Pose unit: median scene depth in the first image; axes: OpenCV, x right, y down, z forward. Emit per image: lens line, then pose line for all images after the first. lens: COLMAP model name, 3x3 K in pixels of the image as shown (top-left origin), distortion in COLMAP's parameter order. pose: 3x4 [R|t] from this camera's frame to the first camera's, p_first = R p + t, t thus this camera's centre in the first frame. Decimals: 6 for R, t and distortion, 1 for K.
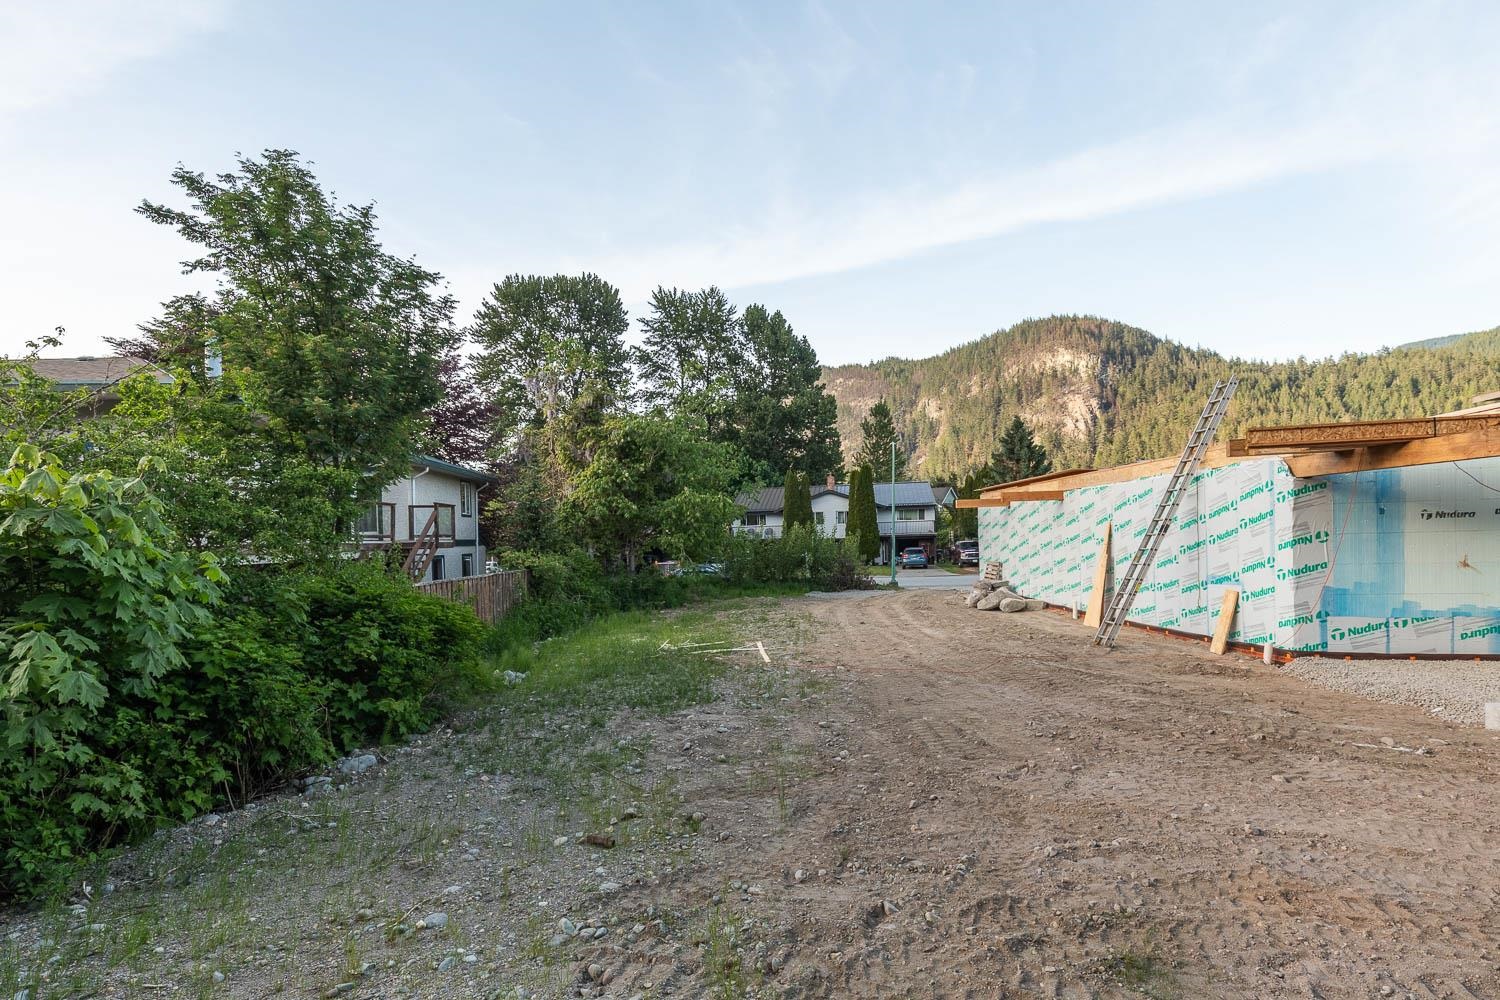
lens RADIAL K [[707.2, 0, 748.9], [0, 707.2, 529.9], [0, 0, 1]] dist [0.008828, 0.000091]
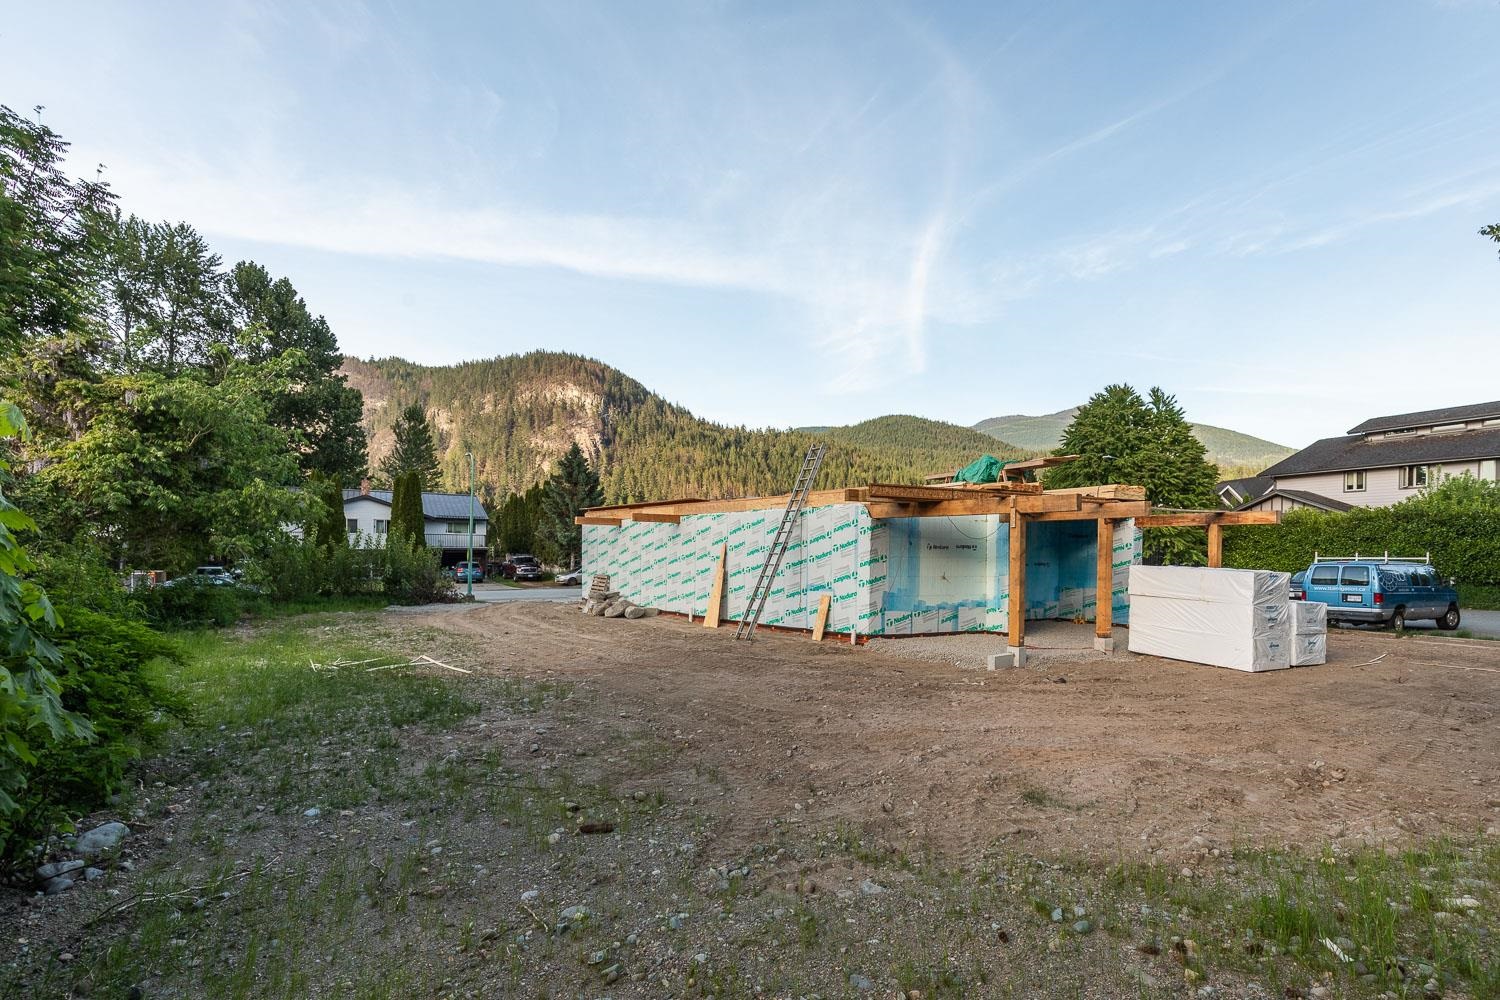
lens RADIAL K [[823.2, 0, 534.0], [0, 823.2, 548.4], [0, 0, 1]] dist [0.005551, 0.000030]
pose [[0.772736, 0.041917, 0.633341, -0.494352], [-0.040041, 0.999049, -0.017267, 0.026977], [-0.633463, -0.012017, 0.773680, 0.064355]]
